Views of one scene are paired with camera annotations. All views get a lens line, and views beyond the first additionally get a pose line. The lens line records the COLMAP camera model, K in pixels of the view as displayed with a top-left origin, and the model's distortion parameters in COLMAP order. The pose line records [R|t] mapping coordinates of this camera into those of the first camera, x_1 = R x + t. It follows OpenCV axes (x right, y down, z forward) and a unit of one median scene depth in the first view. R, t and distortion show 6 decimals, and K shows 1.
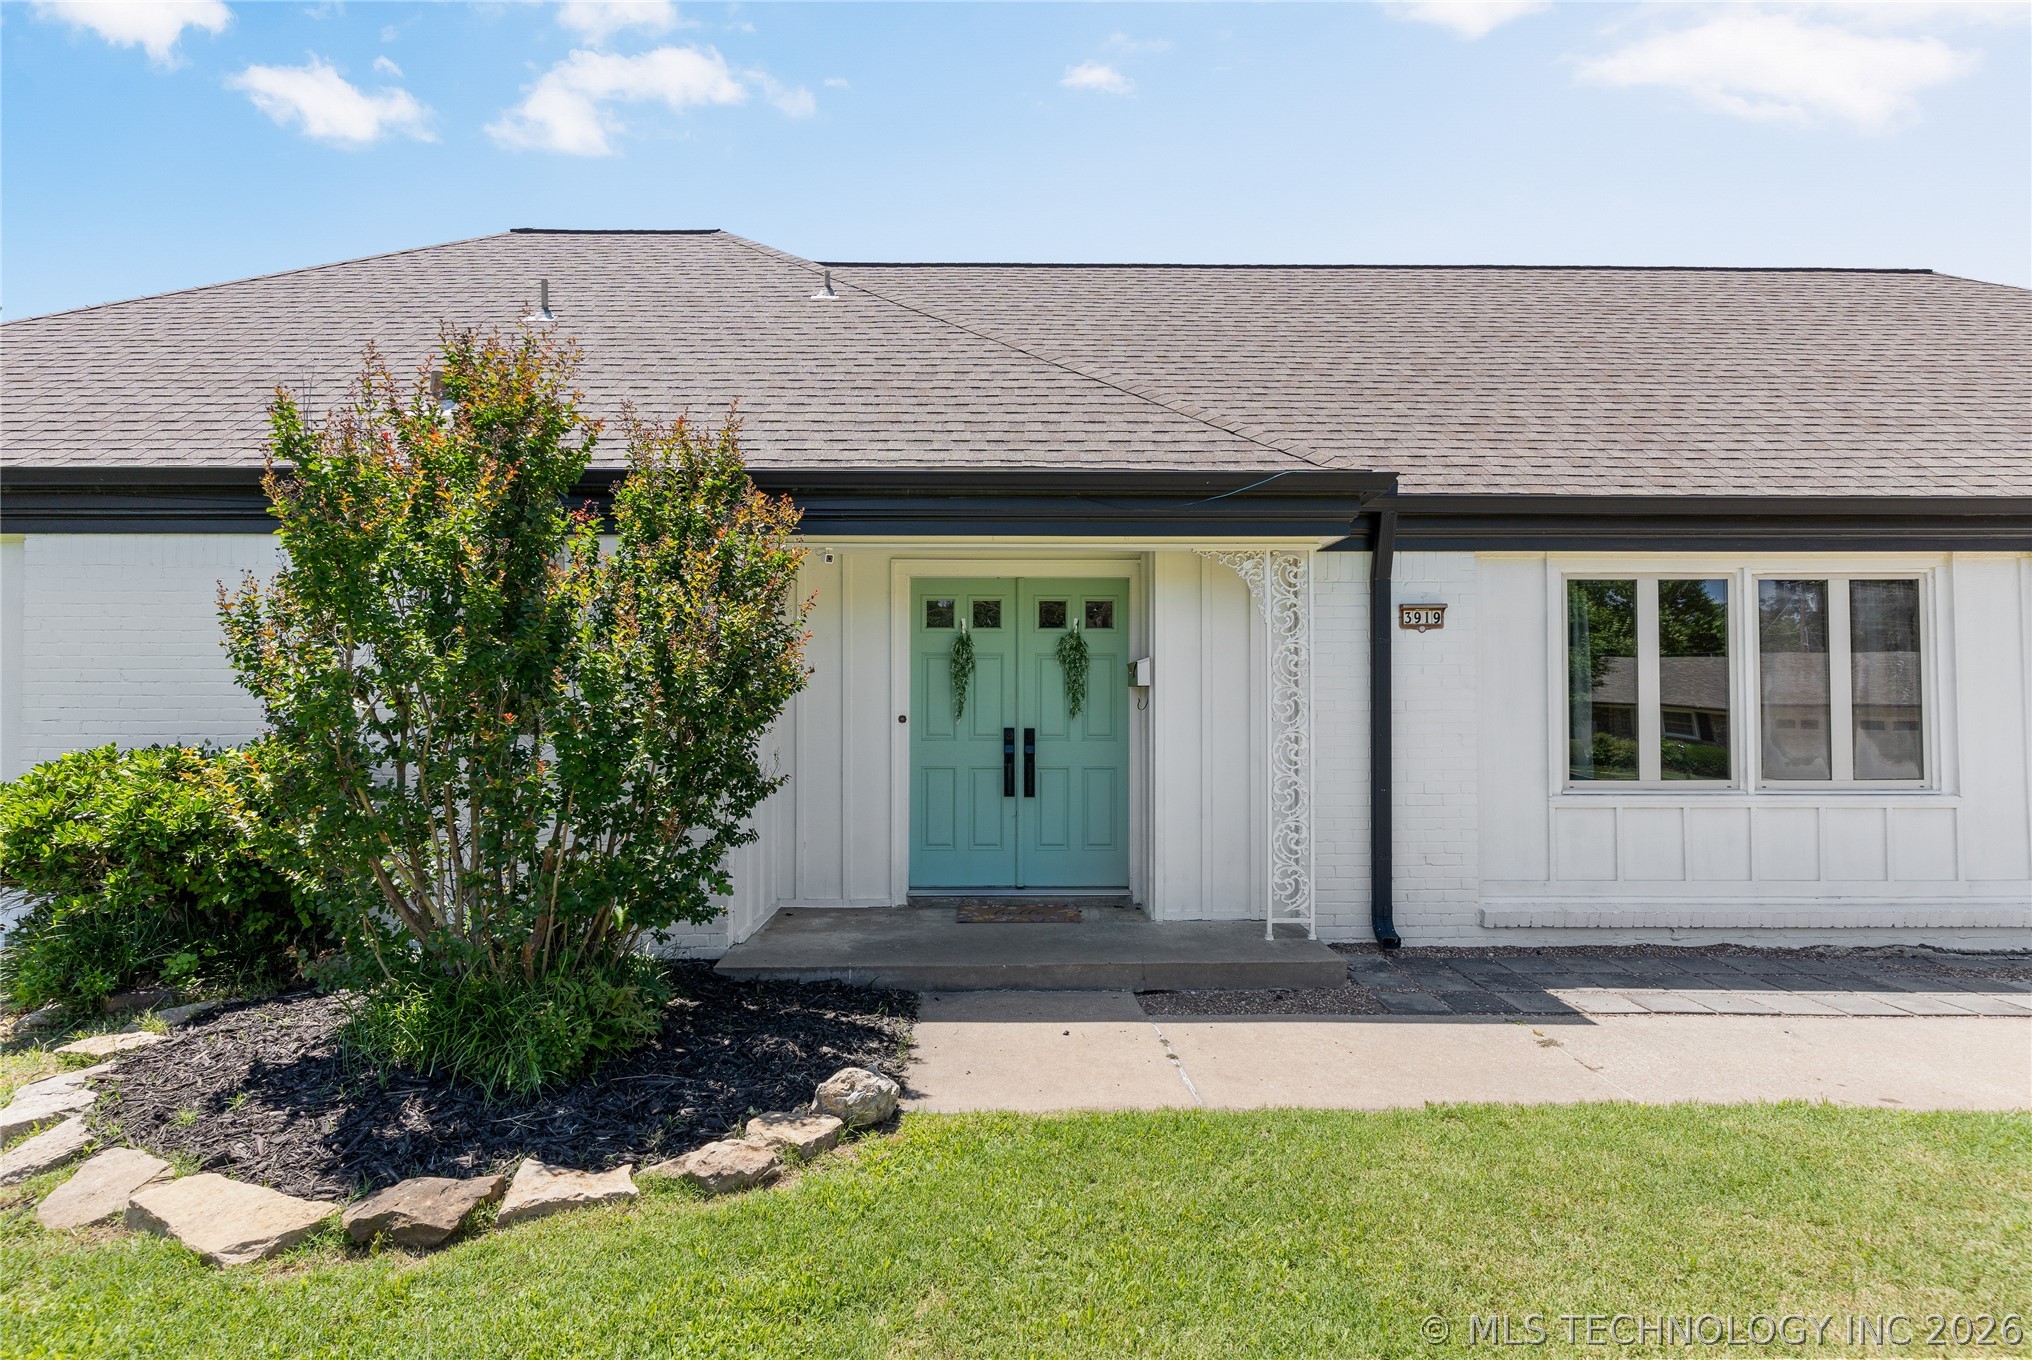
lens RADIAL K [[977.6, 0, 1017.4], [0, 977.6, 699.9], [0, 0, 1]] dist [0.001688, -0.000130]
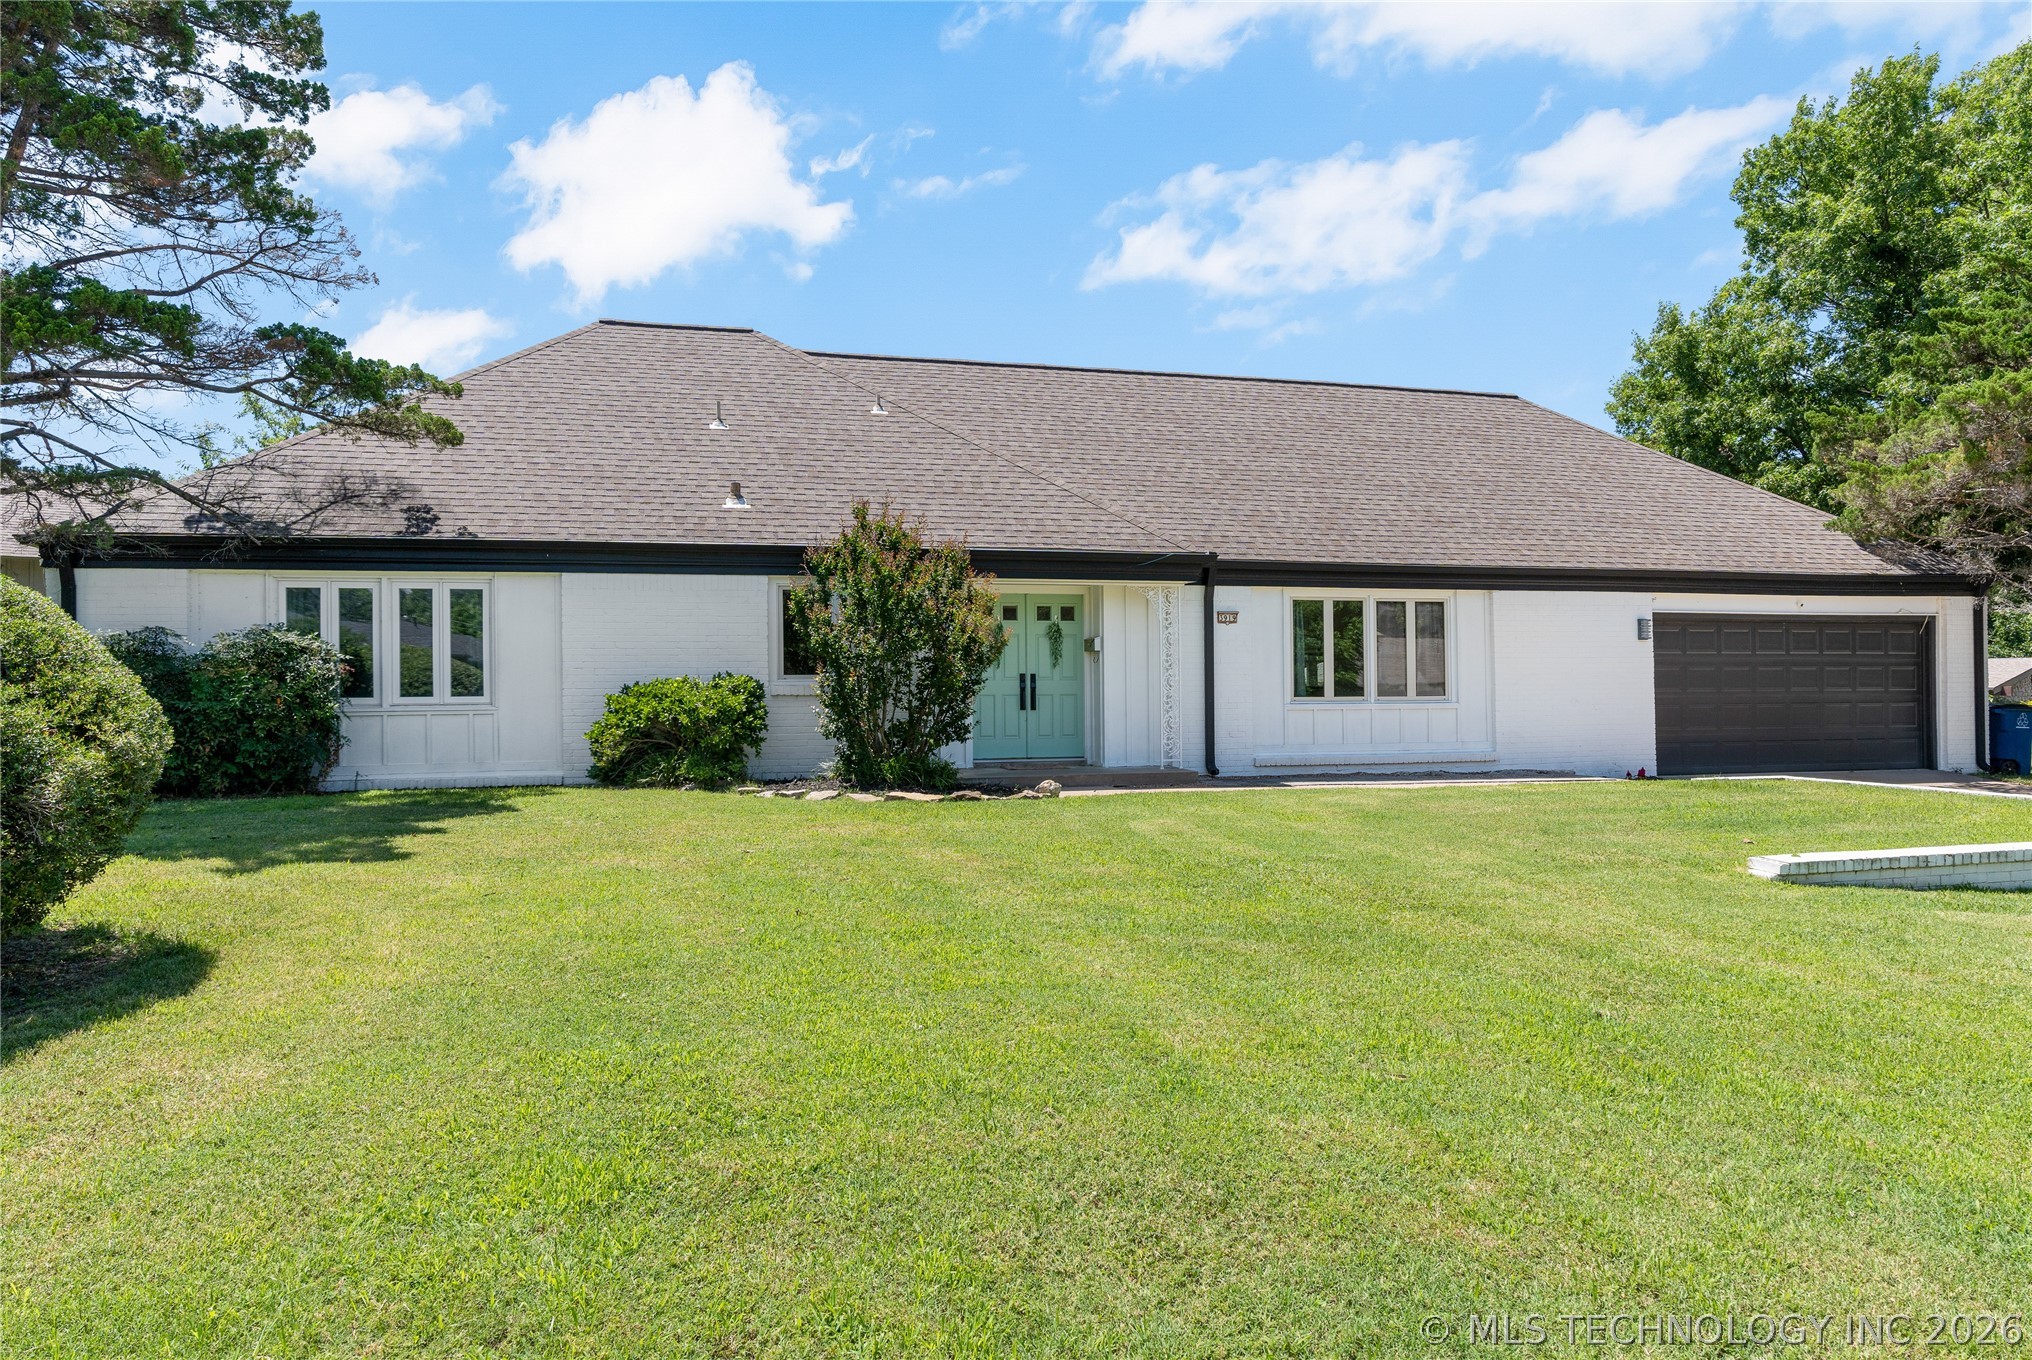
lens RADIAL K [[1297.3, 0, 1023.4], [0, 1297.3, 701.3], [0, 0, 1]] dist [-0.007520, 0.000342]
pose [[0.968878, -0.006343, 0.247457, -0.664683], [0.004454, 0.999957, 0.008193, 0.065409], [-0.247498, -0.006836, 0.968864, -1.507390]]
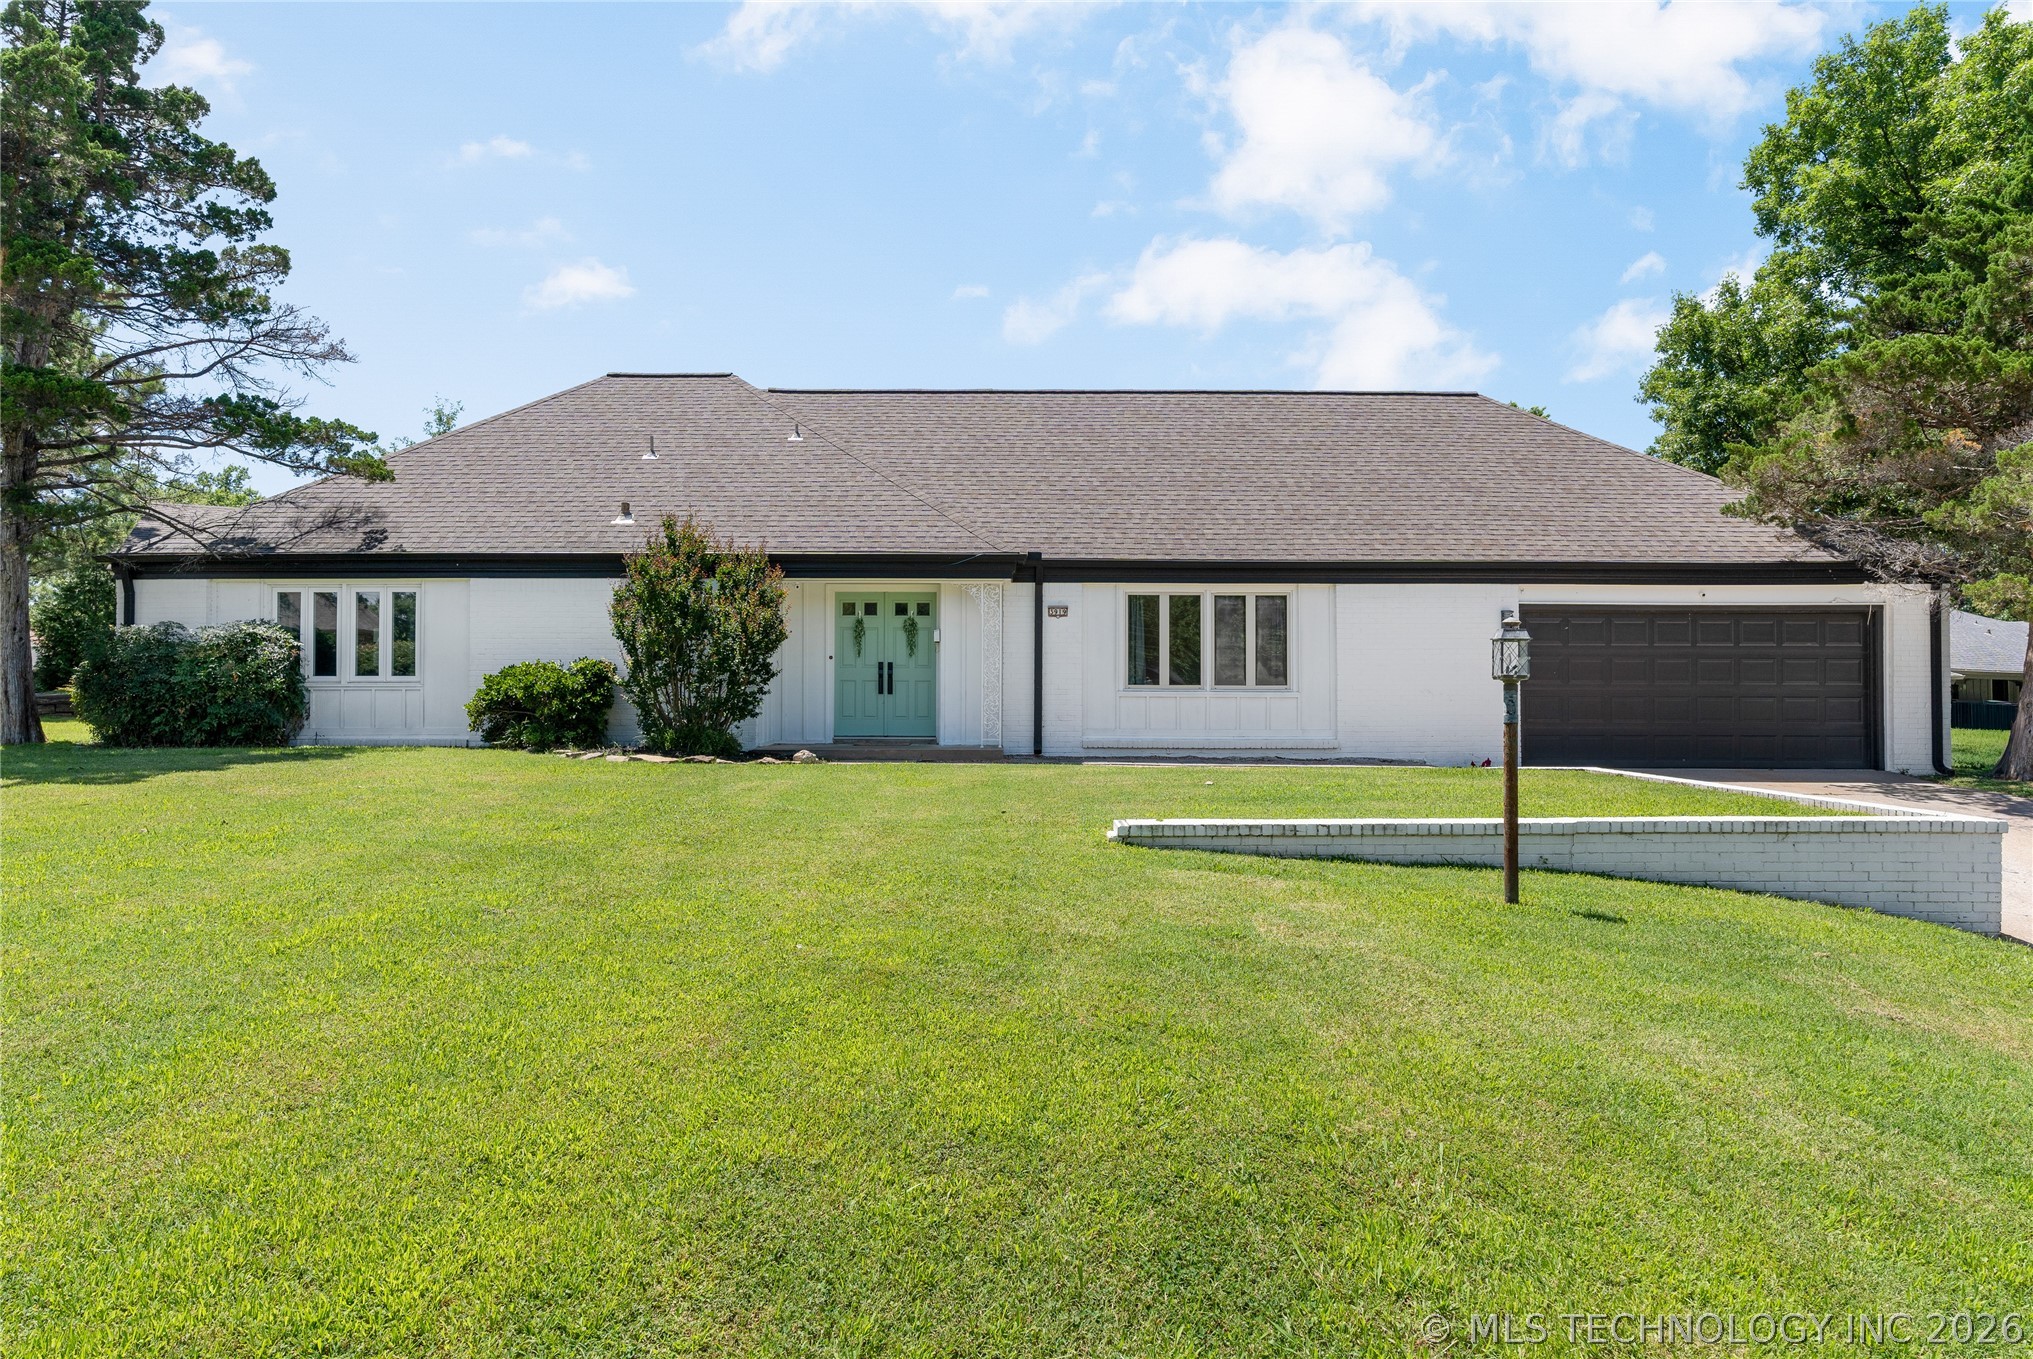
lens RADIAL K [[1193.0, 0, 1007.4], [0, 1193.0, 700.2], [0, 0, 1]] dist [-0.000670, 0.003268]
pose [[0.999920, 0.005104, -0.011611, 0.320557], [-0.005046, 0.999975, 0.005020, 0.104187], [0.011636, -0.004961, 0.999920, -1.725461]]
